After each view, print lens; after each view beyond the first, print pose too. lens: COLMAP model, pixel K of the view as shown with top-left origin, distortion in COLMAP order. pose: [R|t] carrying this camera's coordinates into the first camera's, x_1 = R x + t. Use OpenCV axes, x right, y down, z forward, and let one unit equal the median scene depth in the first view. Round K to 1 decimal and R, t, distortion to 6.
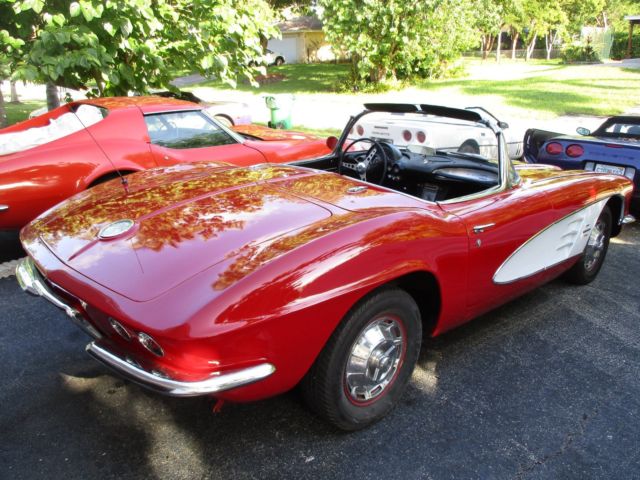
lens RADIAL K [[537.1, 0, 327.0], [0, 537.1, 244.9], [0, 0, 1]] dist [-0.025903, 0.005723]
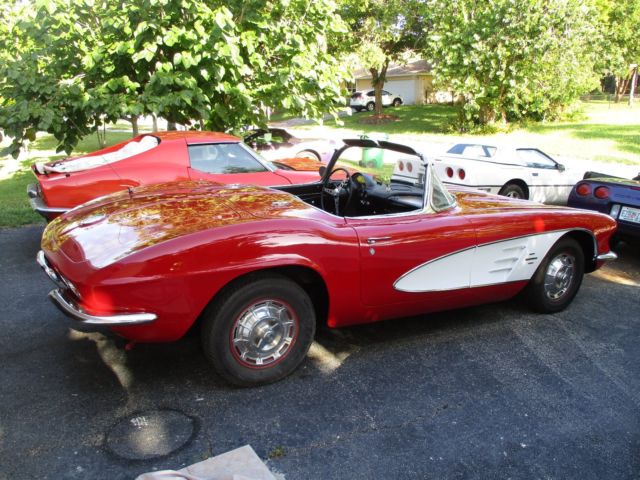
lens RADIAL K [[537.1, 0, 331.3], [0, 537.1, 249.9], [0, 0, 1]] dist [-0.025903, 0.005723]
pose [[0.972735, 0.069161, -0.221368, 0.192740], [-0.082689, 0.995195, -0.052429, 0.026347], [0.216678, 0.069304, 0.973780, -0.084795]]
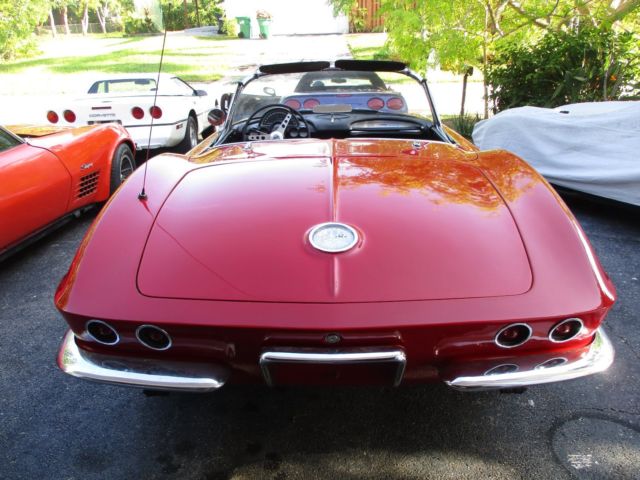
lens RADIAL K [[537.1, 0, 322.3], [0, 537.1, 243.5], [0, 0, 1]] dist [-0.025903, 0.005723]
pose [[0.709161, -0.283658, 0.645468, -0.308430], [0.258703, 0.956330, 0.136039, -0.045092], [-0.655869, 0.070511, 0.751575, 0.167785]]
